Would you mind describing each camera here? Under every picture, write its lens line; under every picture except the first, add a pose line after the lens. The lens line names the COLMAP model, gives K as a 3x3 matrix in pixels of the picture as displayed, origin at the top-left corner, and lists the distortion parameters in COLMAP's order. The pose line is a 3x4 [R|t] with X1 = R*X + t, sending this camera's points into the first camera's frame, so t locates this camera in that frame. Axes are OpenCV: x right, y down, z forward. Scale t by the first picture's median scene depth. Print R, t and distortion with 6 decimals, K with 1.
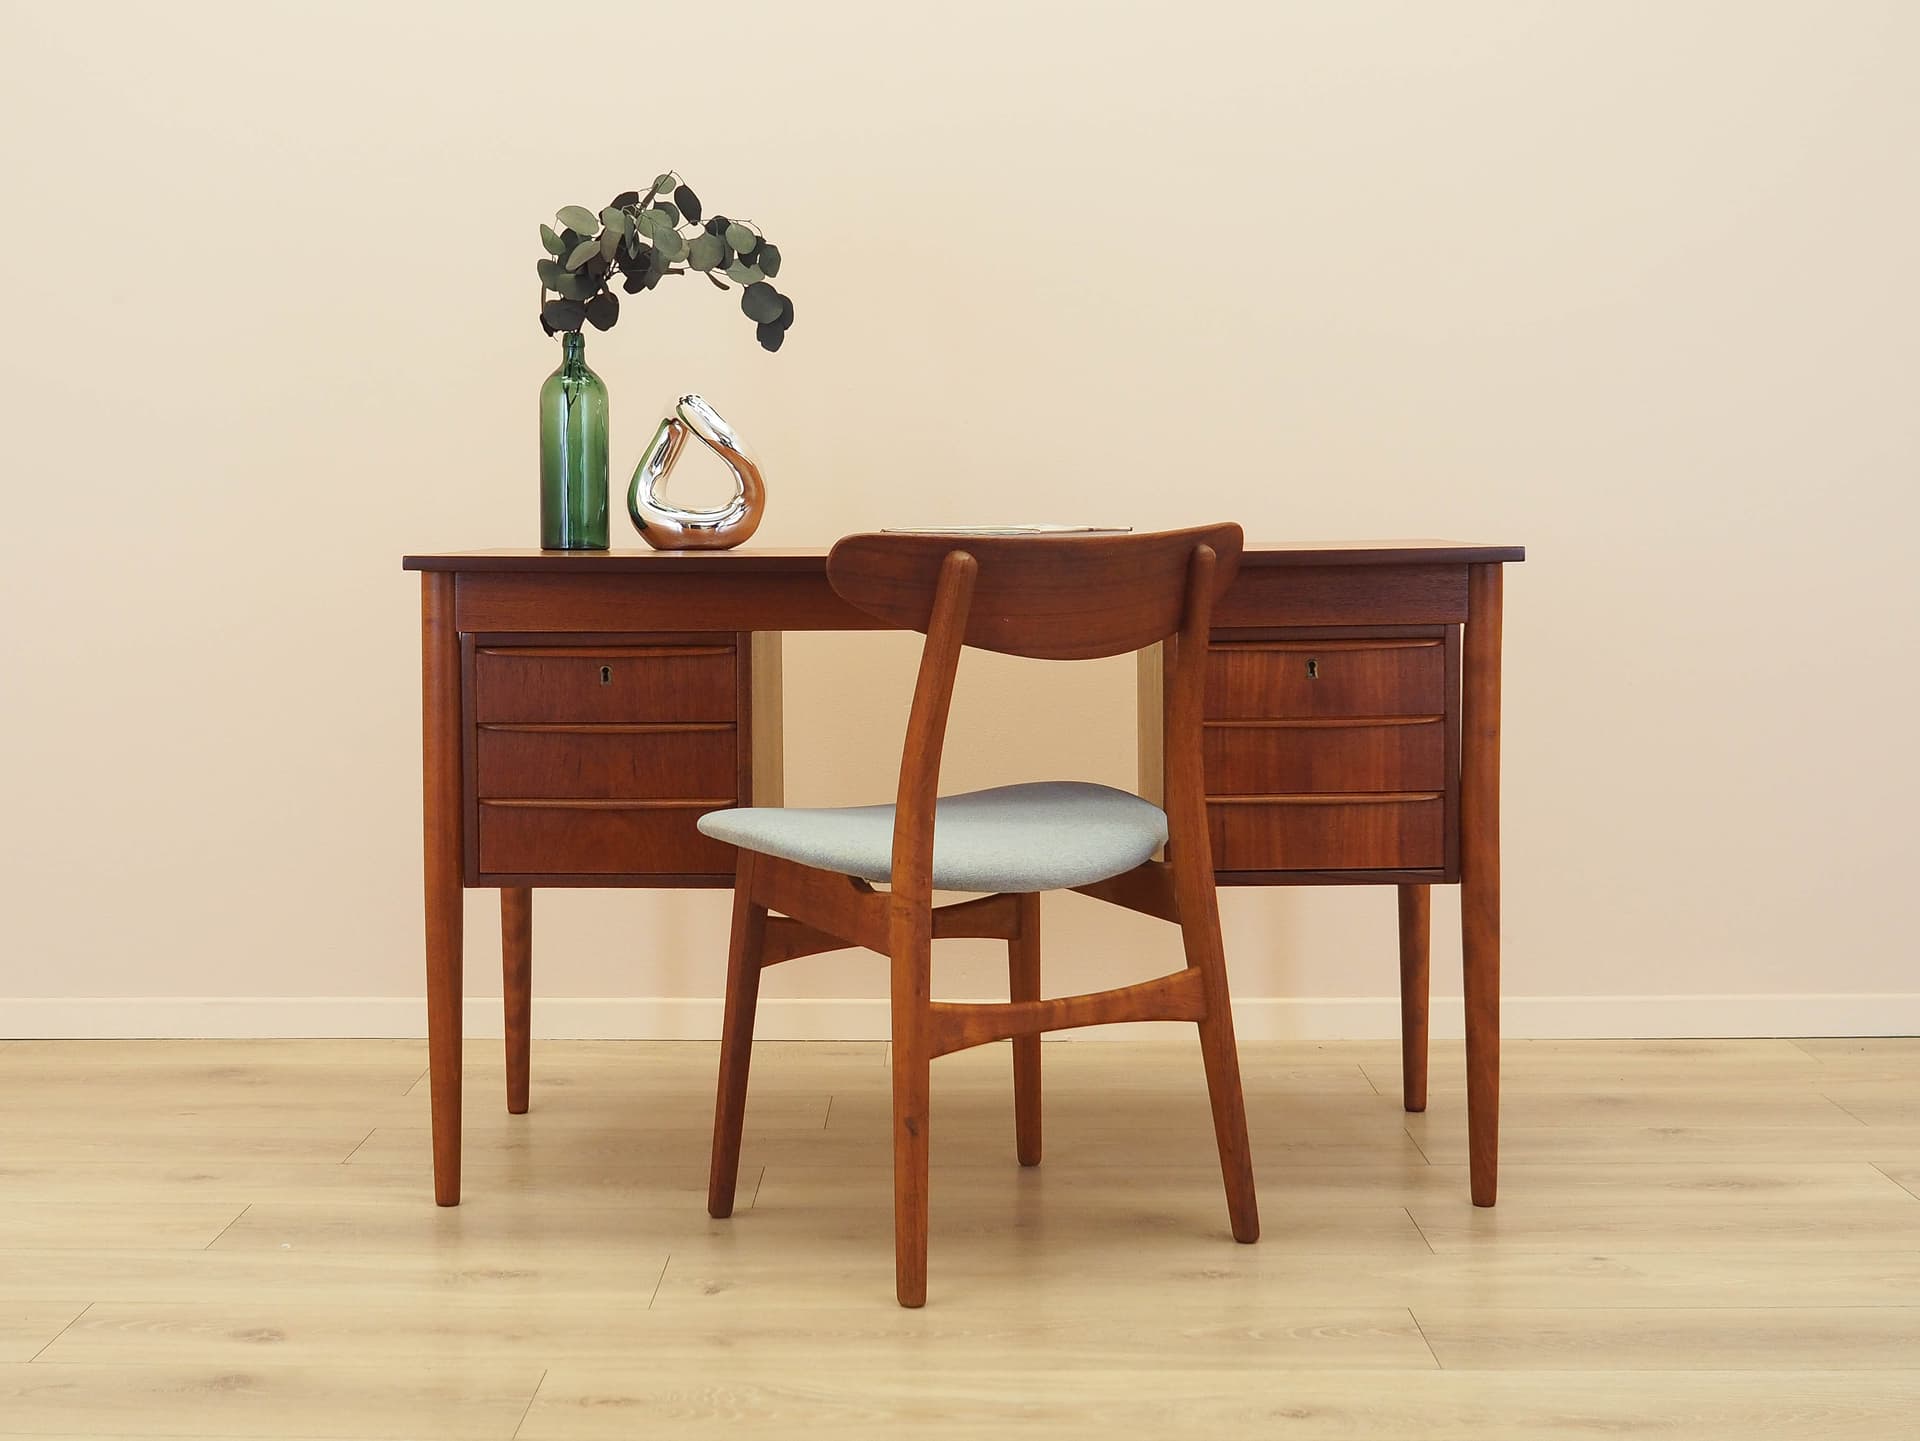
lens RADIAL K [[2609.7, 0, 956.9], [0, 2609.7, 723.2], [0, 0, 1]] dist [-0.020771, 0.000057]
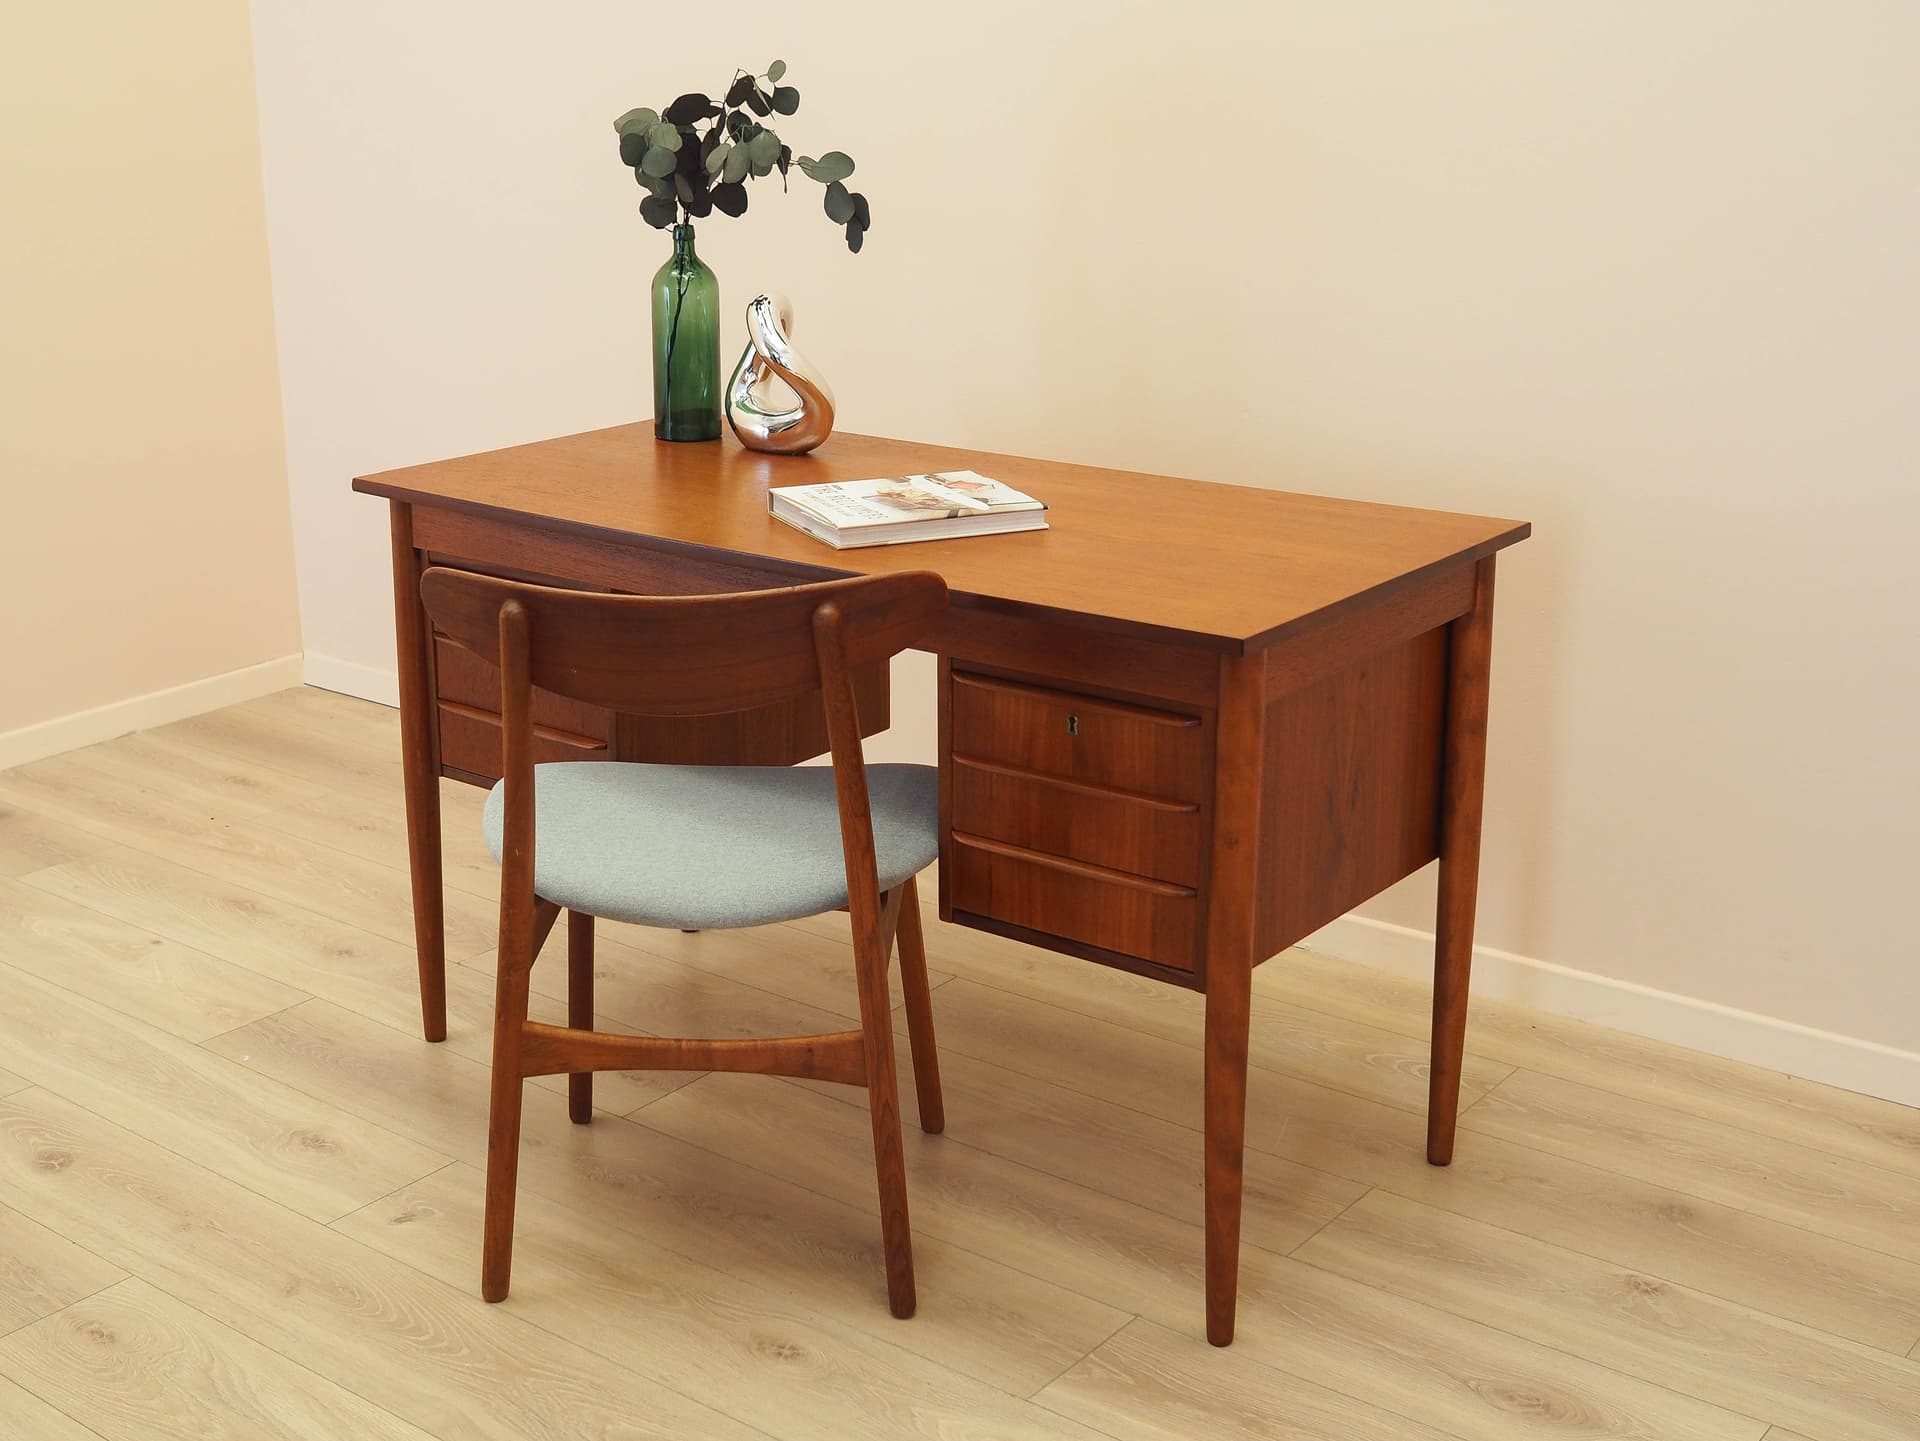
lens RADIAL K [[2342.6, 0, 962.8], [0, 2342.6, 717.8], [0, 0, 1]] dist [-0.009120, 0.005867]
pose [[0.811232, 0.179186, -0.556593, 0.522844], [-0.058585, 0.972006, 0.227534, -0.192327], [0.581783, -0.151974, 0.799020, 0.334263]]
